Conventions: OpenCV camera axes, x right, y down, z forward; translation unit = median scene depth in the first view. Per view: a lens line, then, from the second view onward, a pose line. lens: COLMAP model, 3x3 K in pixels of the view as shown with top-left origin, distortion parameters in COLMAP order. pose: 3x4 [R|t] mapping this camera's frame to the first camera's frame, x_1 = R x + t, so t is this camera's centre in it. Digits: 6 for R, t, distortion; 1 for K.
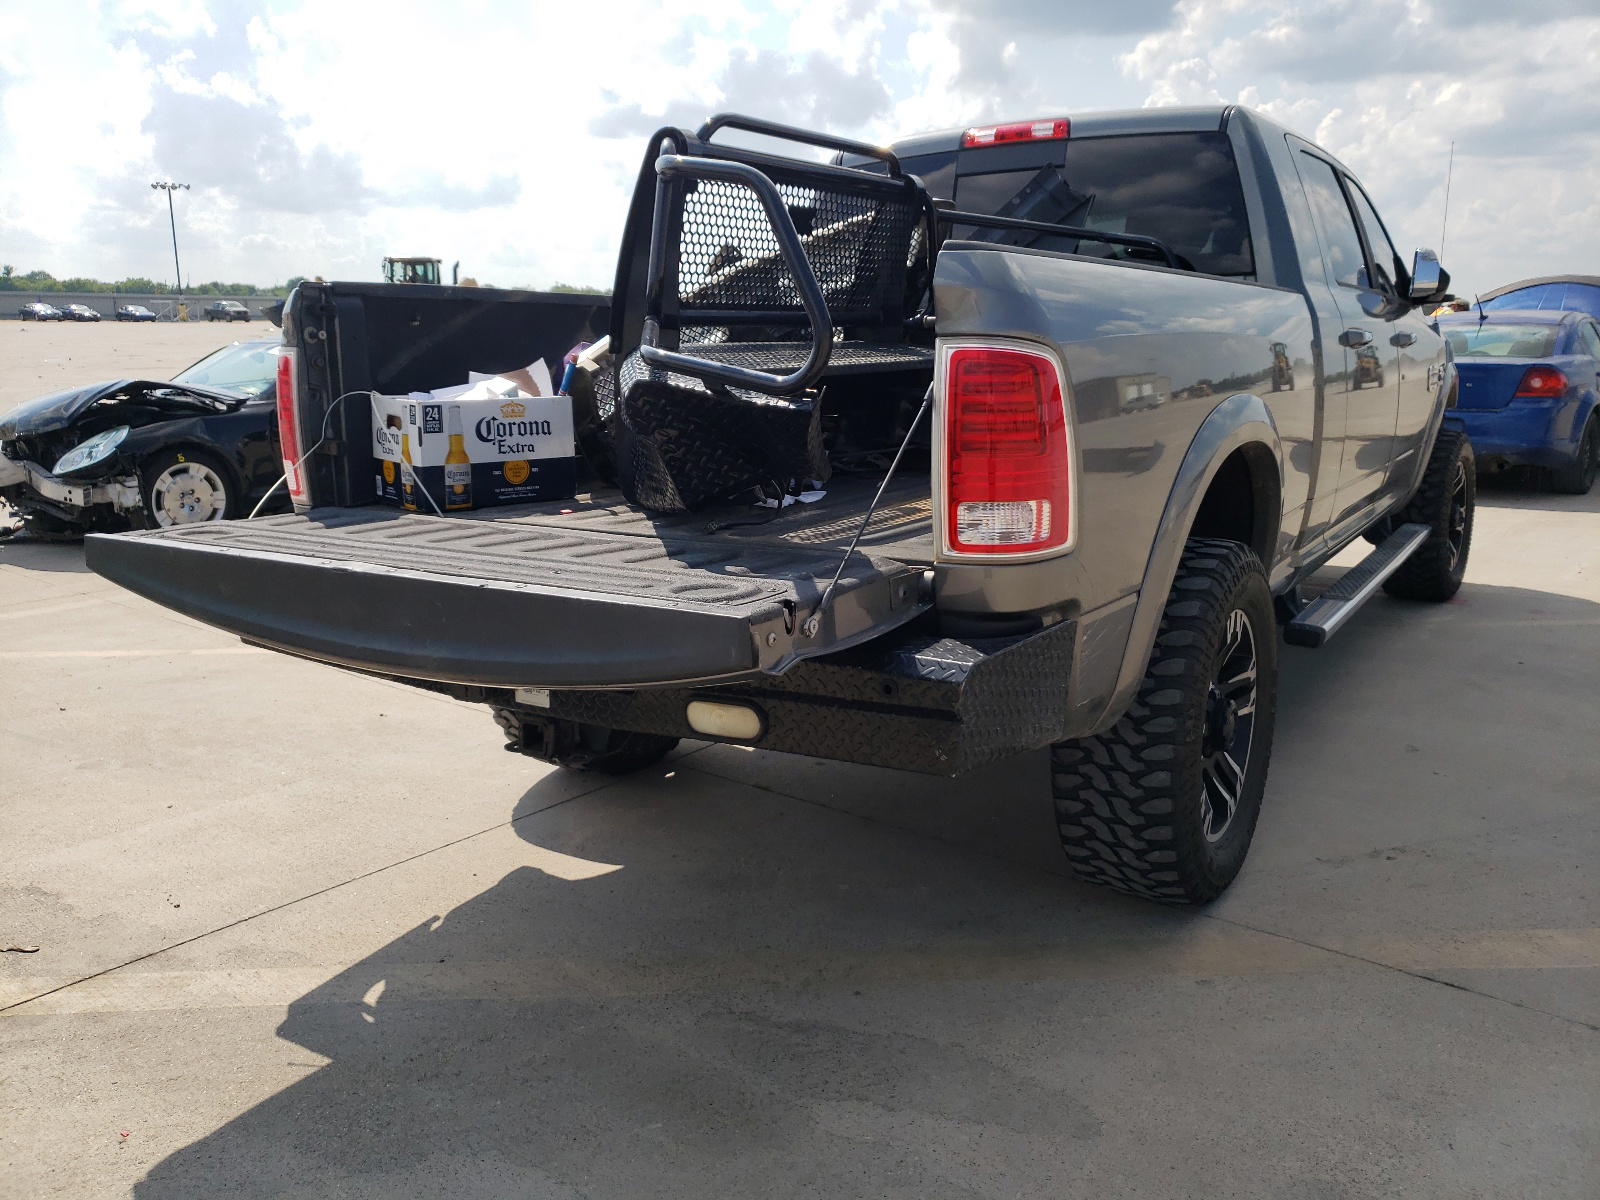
lens RADIAL K [[1217.6, 0, 800.9], [0, 1217.6, 641.9], [0, 0, 1]] dist [0.027902, -0.012659]
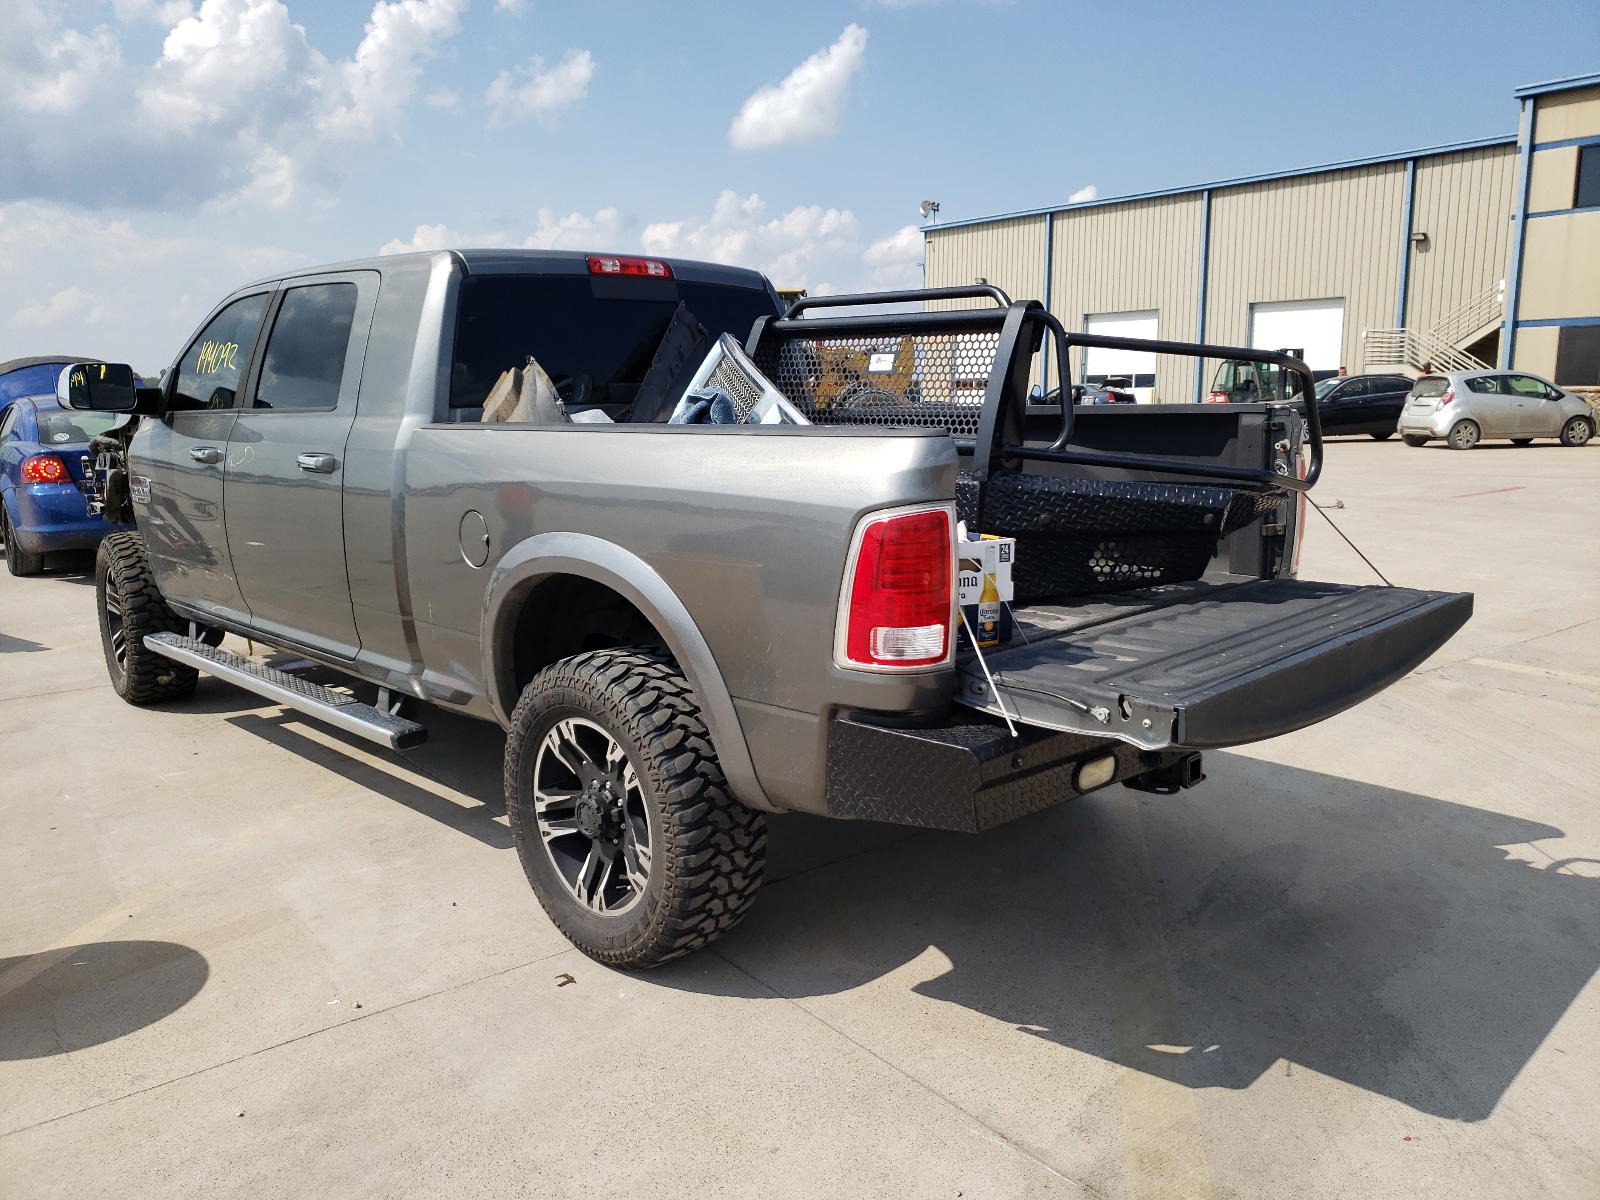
lens RADIAL K [[1205.8, 0, 801.2], [0, 1205.8, 600.3], [0, 0, 1]] dist [0.000079, -0.004193]
pose [[0.211046, -0.153379, 0.965367, -1.518316], [0.225884, 0.968533, 0.104500, -0.332962], [-0.951018, 0.196007, 0.239051, 1.022590]]
